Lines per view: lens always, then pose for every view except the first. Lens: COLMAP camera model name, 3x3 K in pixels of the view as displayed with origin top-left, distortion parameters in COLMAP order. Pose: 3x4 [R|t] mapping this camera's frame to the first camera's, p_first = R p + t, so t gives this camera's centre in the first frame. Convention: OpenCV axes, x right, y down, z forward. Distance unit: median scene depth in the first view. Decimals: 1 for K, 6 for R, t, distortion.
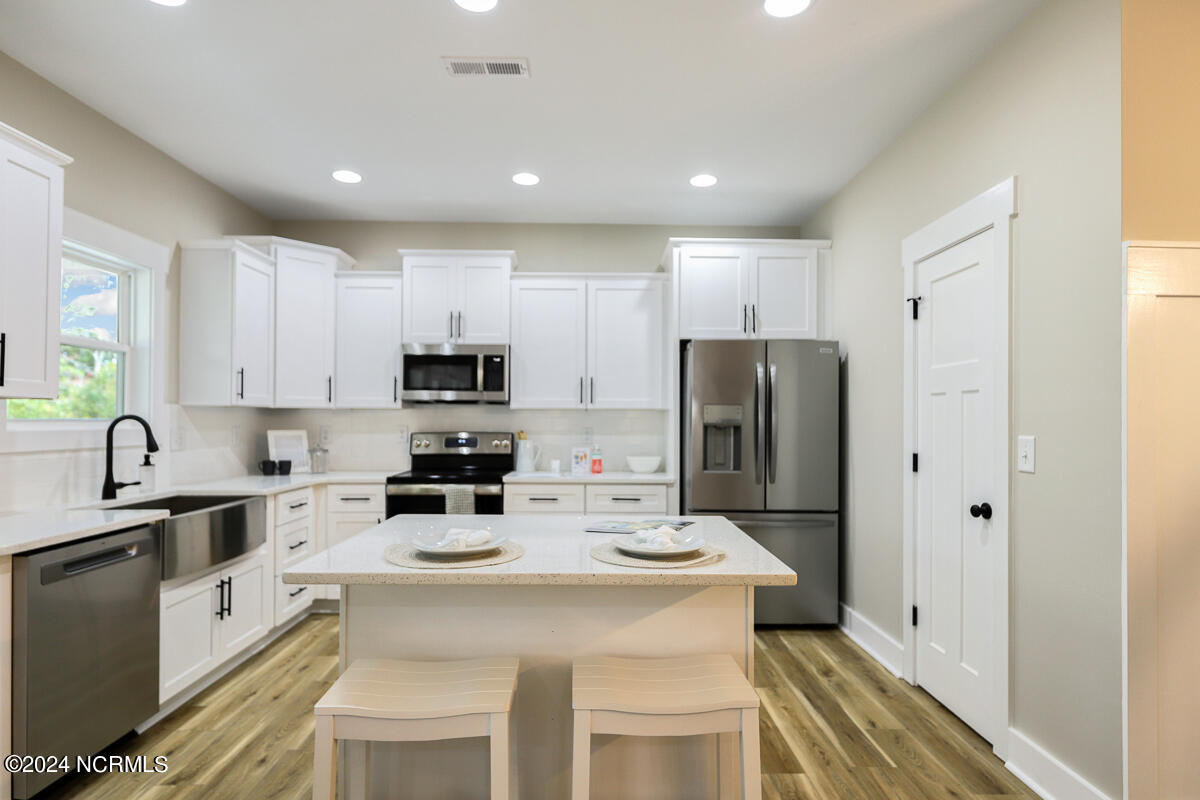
lens RADIAL K [[641.1, 0, 600.6], [0, 641.1, 411.2], [0, 0, 1]] dist [0.004148, 0.000510]
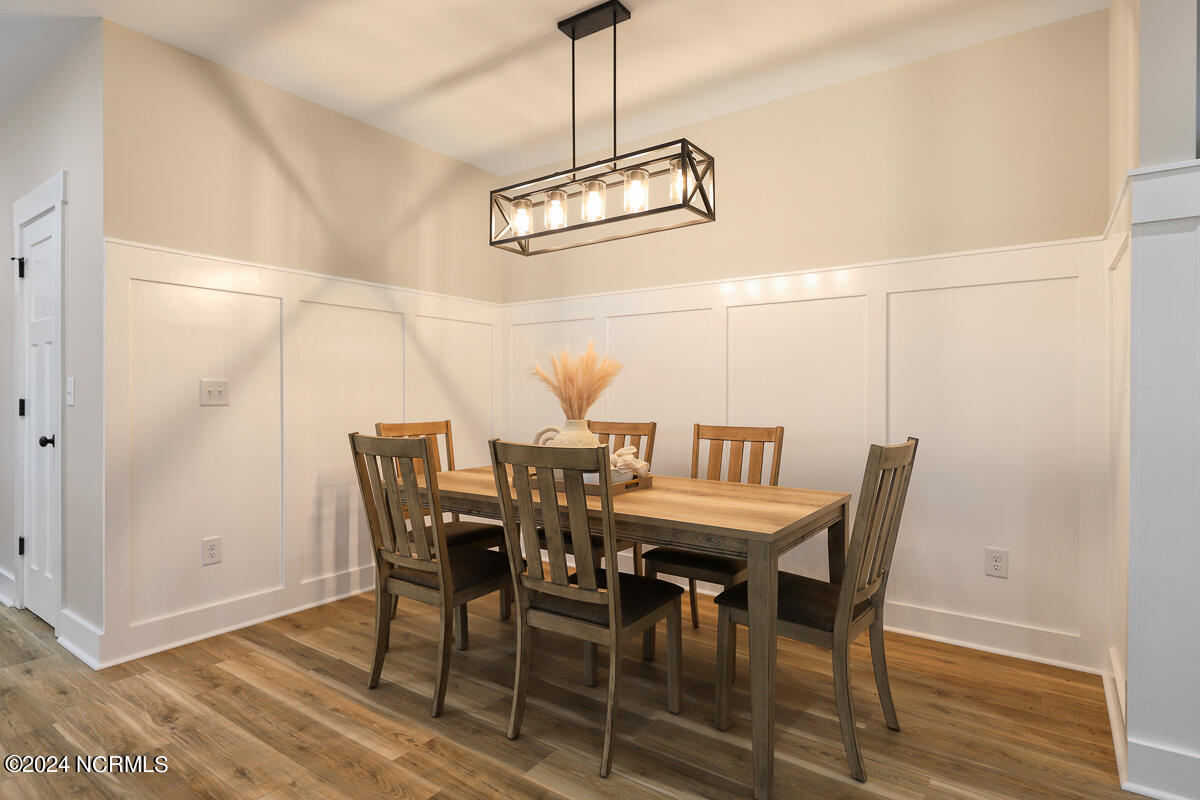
lens RADIAL K [[630.0, 0, 601.5], [0, 630.0, 396.2], [0, 0, 1]] dist [0.000097, -0.000090]
pose [[0.590167, -0.003068, 0.807275, 0.245051], [-0.011078, 0.999868, 0.011899, 0.044004], [-0.807205, -0.015965, 0.590055, -0.531689]]
